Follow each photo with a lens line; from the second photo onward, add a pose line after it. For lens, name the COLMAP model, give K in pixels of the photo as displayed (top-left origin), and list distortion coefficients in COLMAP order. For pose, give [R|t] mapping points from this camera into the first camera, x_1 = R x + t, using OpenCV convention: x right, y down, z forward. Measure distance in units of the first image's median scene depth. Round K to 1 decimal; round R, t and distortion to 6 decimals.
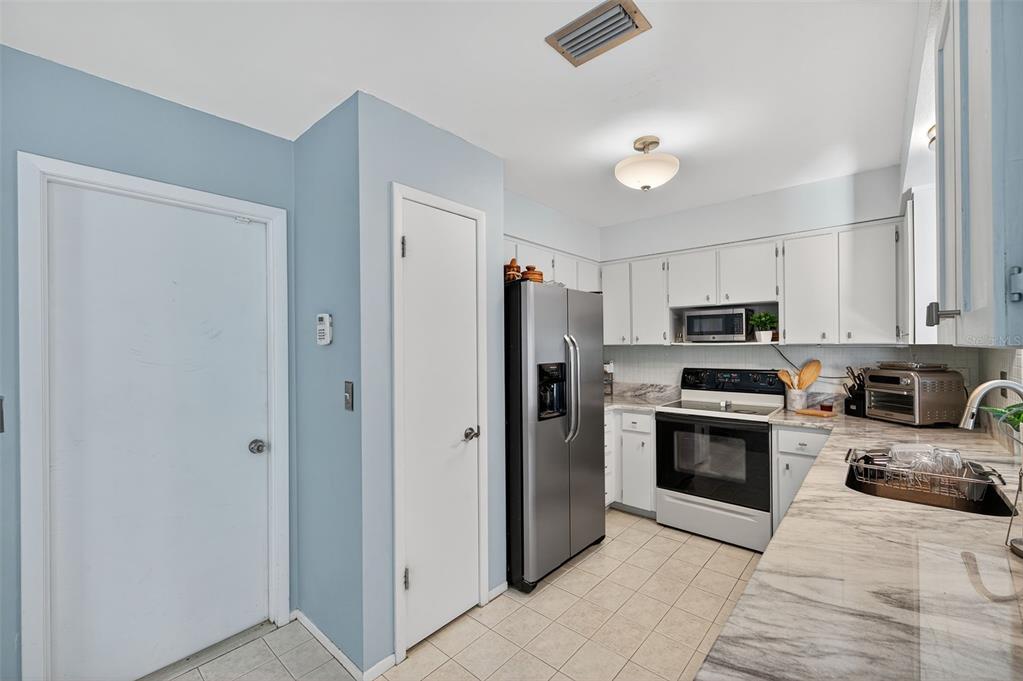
lens RADIAL K [[419.2, 0, 514.9], [0, 419.2, 344.3], [0, 0, 1]] dist [0.000354, 0.000202]
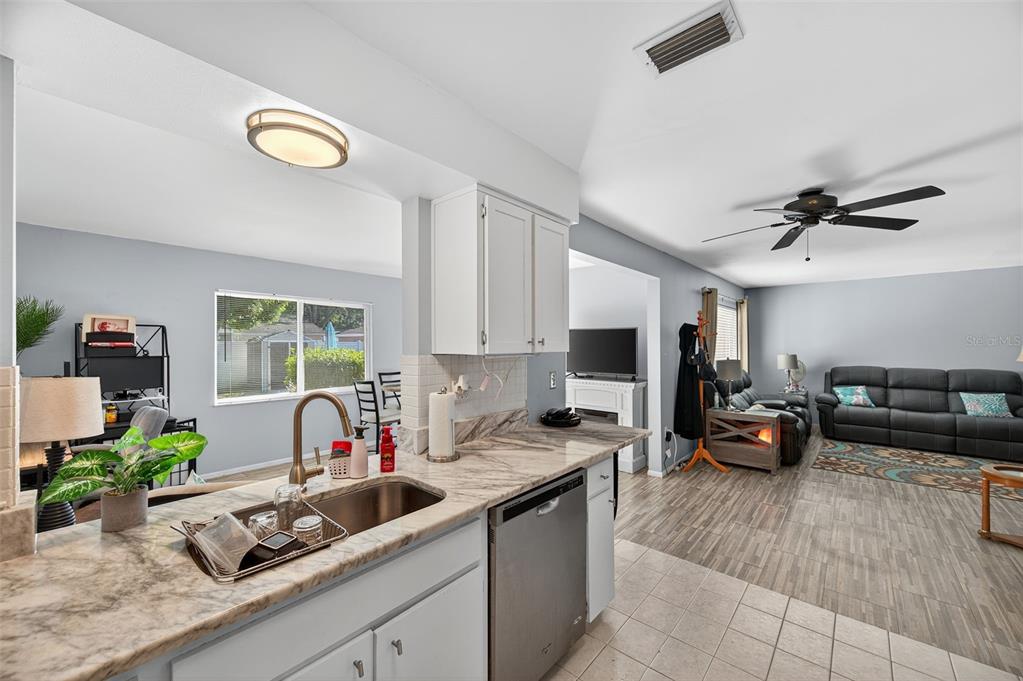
lens RADIAL K [[397.8, 0, 513.5], [0, 397.8, 343.7], [0, 0, 1]] dist [0.005441, -0.000308]
pose [[-0.999920, 0.012349, -0.002598, 0.327237], [0.012356, 0.999920, -0.002747, -0.014654], [0.002564, -0.002779, -0.999993, 1.026058]]
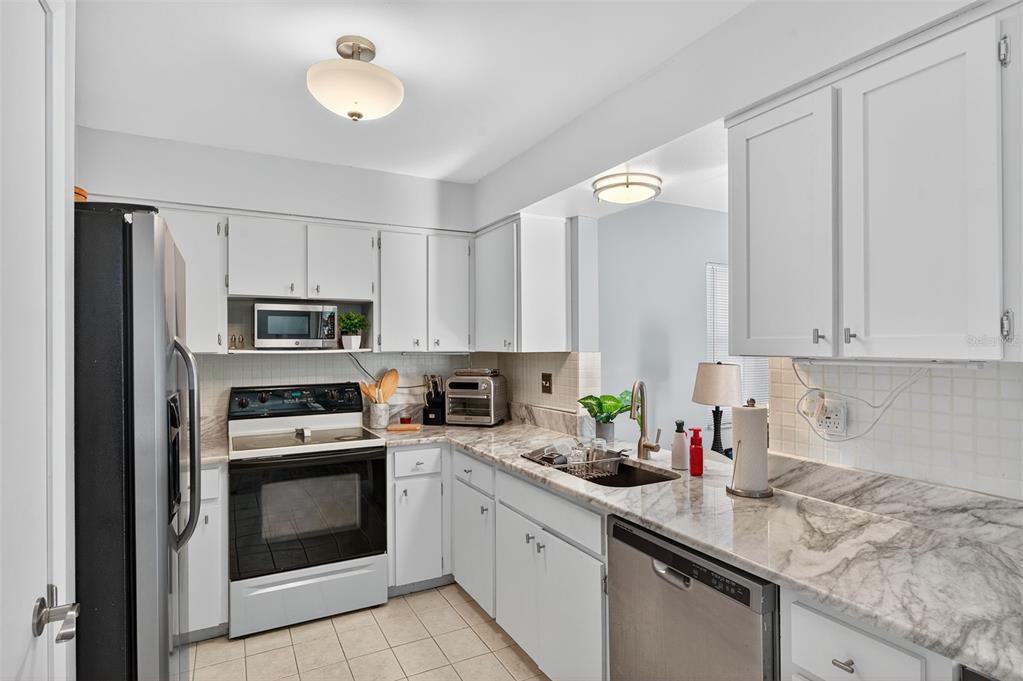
lens RADIAL K [[539.7, 0, 509.8], [0, 539.7, 344.5], [0, 0, 1]] dist [-0.002639, -0.000182]
pose [[0.360062, 0.007693, 0.932897, -0.311088], [-0.000294, 0.999967, -0.008132, -0.007170], [-0.932928, 0.002654, 0.360052, 0.381946]]
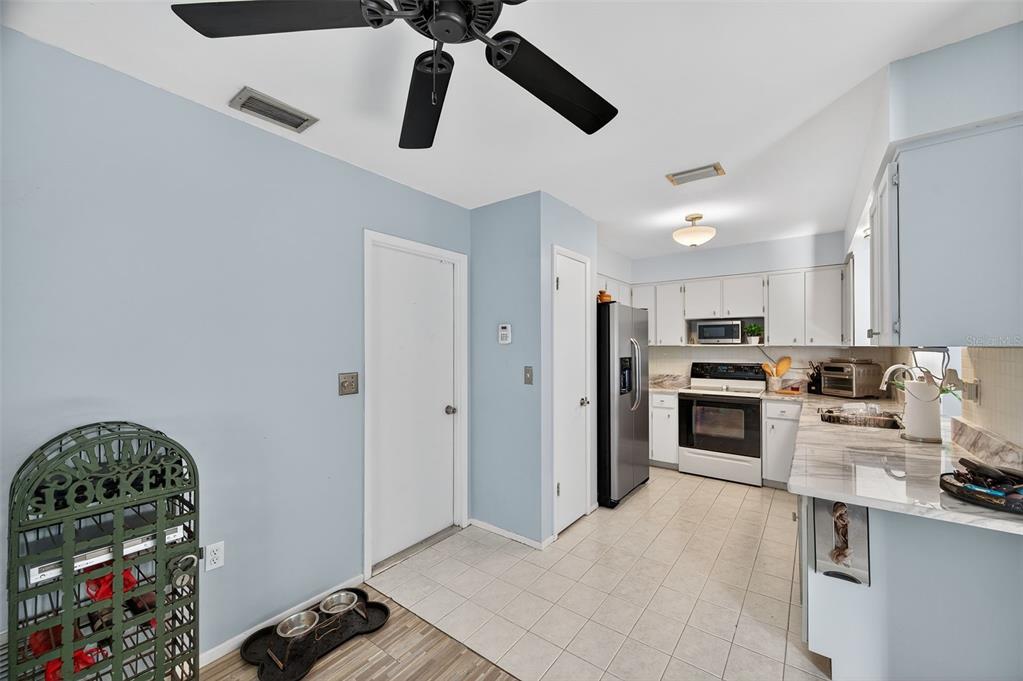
lens RADIAL K [[397.8, 0, 513.5], [0, 397.8, 343.7], [0, 0, 1]] dist [0.005441, -0.000308]
pose [[0.997344, 0.007775, 0.072413, -0.376900], [-0.007575, 0.999967, -0.003035, 0.003780], [-0.072434, 0.002478, 0.997370, -0.355481]]
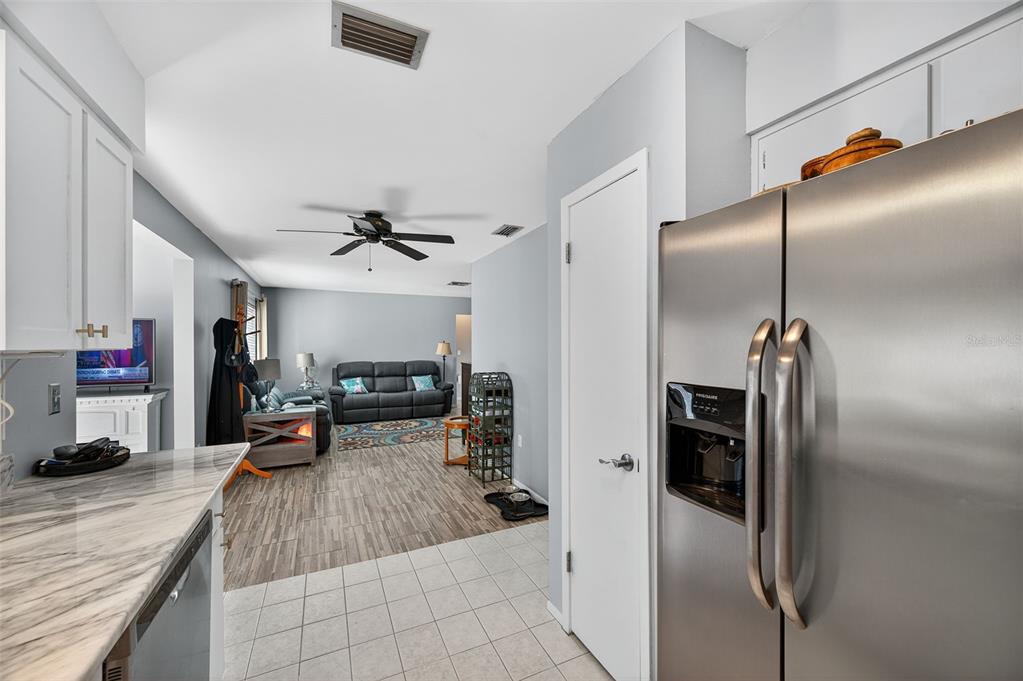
lens RADIAL K [[397.8, 0, 513.5], [0, 397.8, 343.7], [0, 0, 1]] dist [0.005441, -0.000308]
pose [[-0.392970, 0.009328, -0.919504, 0.506199], [0.008200, 0.999944, 0.006640, -0.004943], [0.919515, -0.004931, -0.393024, 0.880360]]
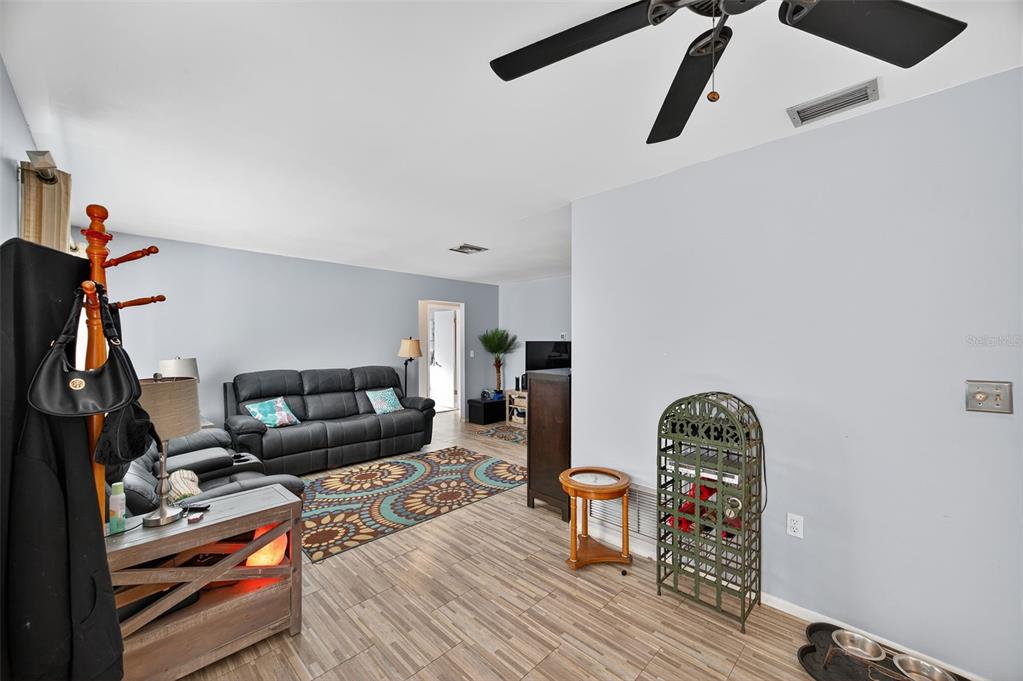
lens RADIAL K [[397.8, 0, 513.5], [0, 397.8, 343.7], [0, 0, 1]] dist [0.005441, -0.000308]
pose [[-0.057226, 0.012316, -0.998285, -0.041867], [0.003398, 0.999921, 0.012141, 0.001728], [0.998355, -0.002697, -0.057263, -0.148628]]
